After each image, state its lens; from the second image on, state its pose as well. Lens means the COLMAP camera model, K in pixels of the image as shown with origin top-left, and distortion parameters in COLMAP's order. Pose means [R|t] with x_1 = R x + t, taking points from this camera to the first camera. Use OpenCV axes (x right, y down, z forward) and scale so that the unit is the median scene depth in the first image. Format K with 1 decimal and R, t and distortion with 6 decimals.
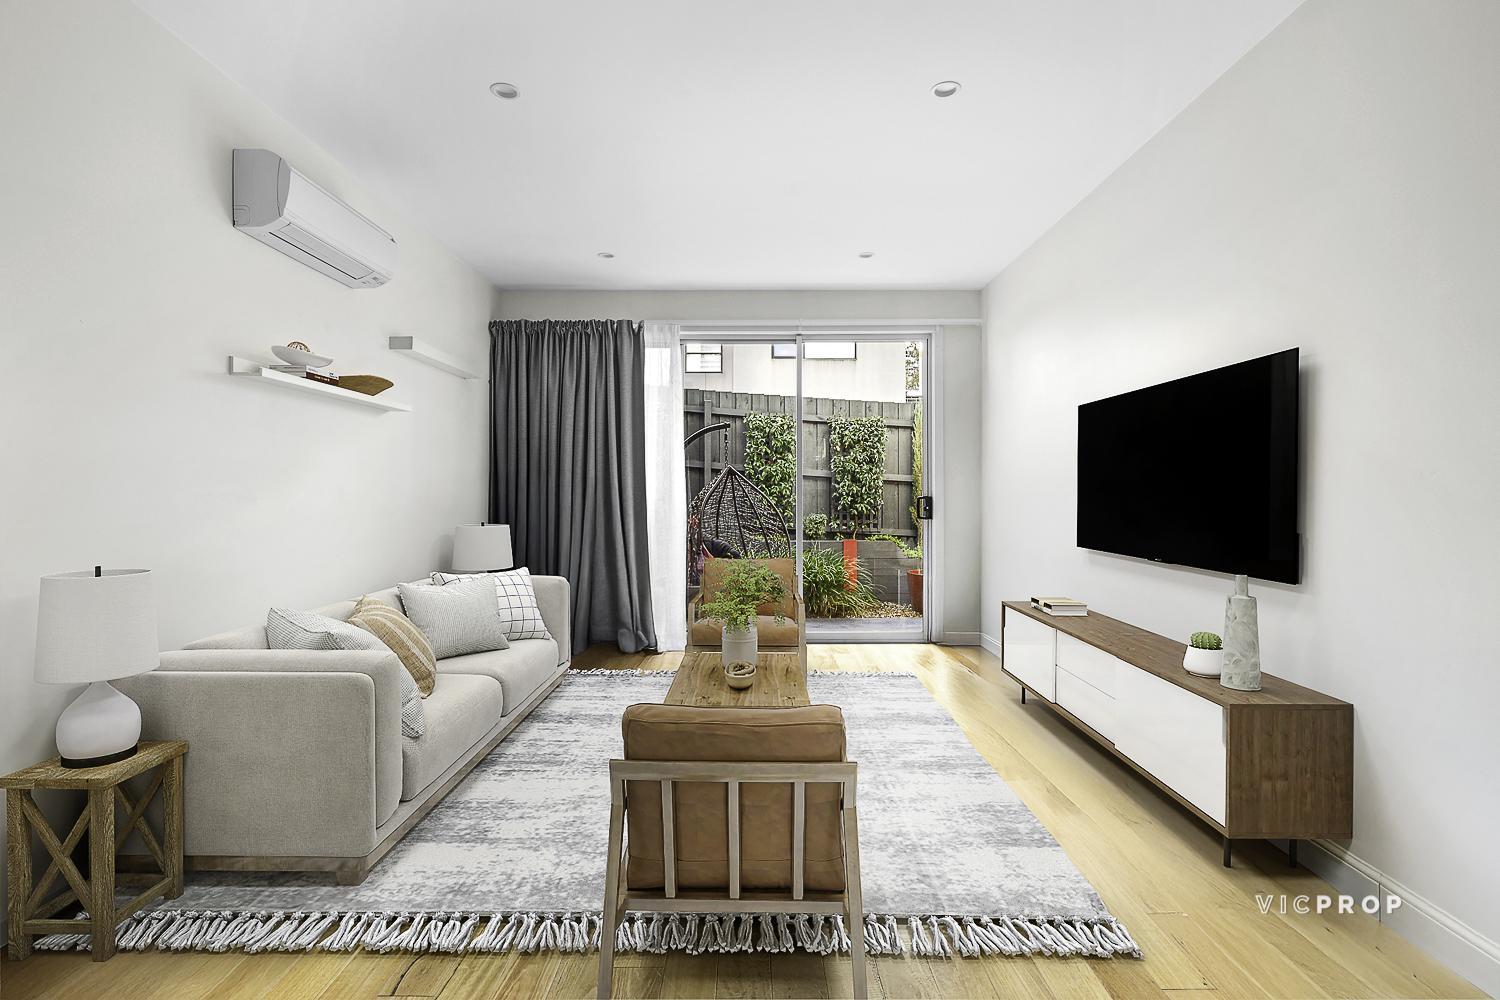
lens RADIAL K [[712.4, 0, 750.0], [0, 712.4, 500.0], [0, 0, 1]] dist [0.001012, -0.000001]
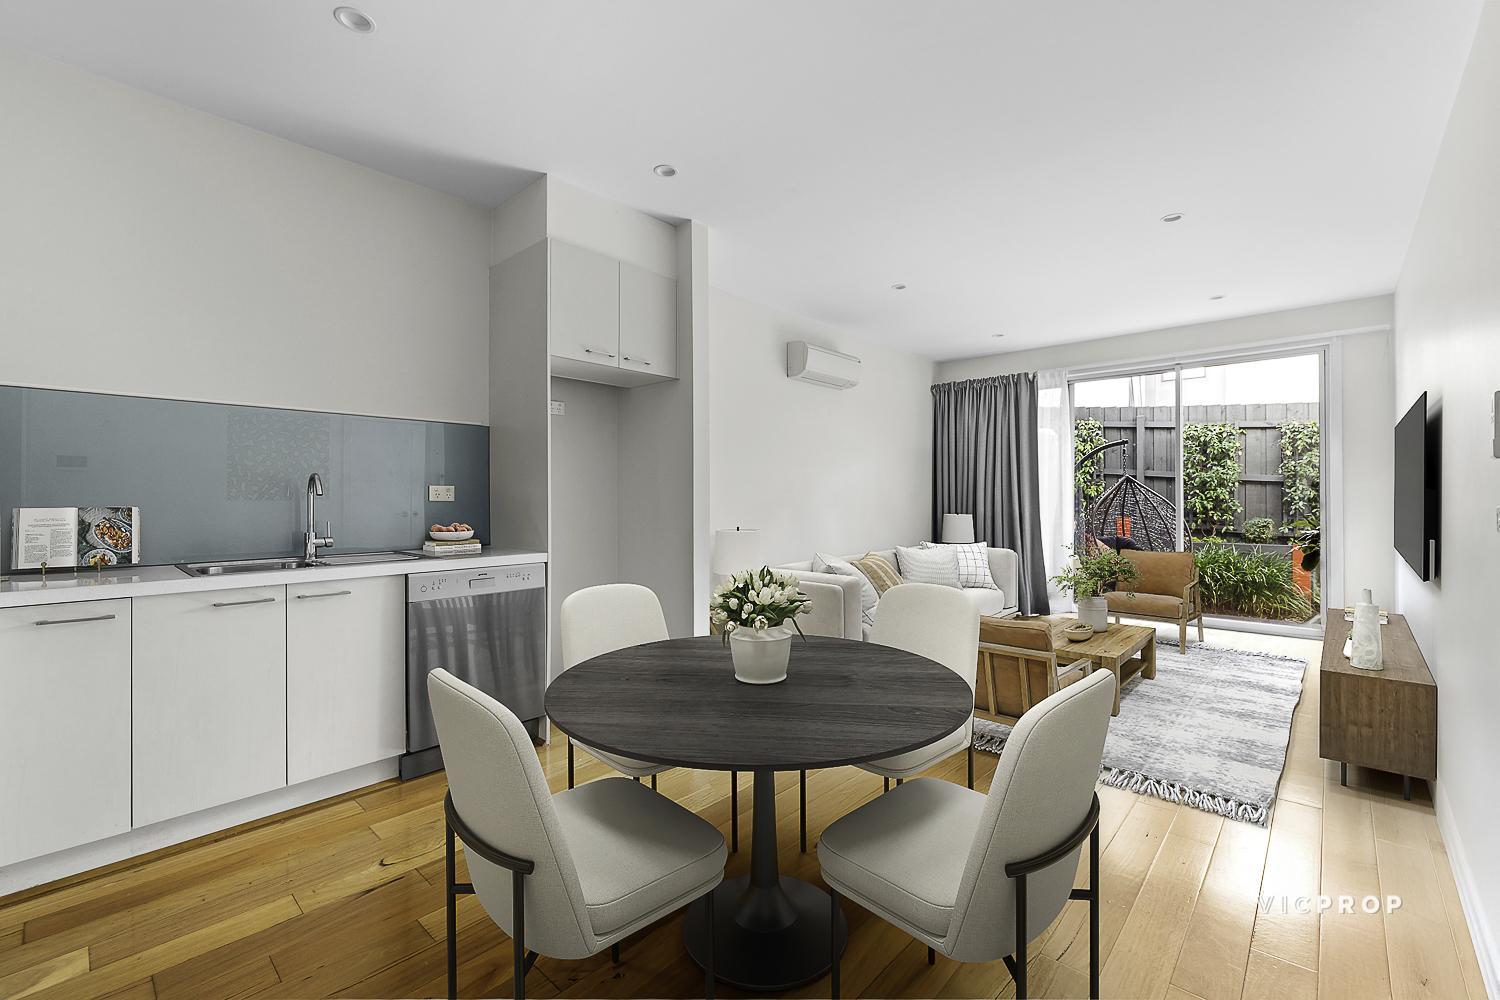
lens RADIAL K [[641.0, 0, 750.0], [0, 641.0, 500.0], [0, 0, 1]] dist [0.000003, -0.000005]
pose [[0.748629, -0.000639, -0.662989, 0.236581], [-0.005080, 0.999965, -0.006699, 0.005334], [0.662970, 0.008383, 0.748599, -0.263554]]
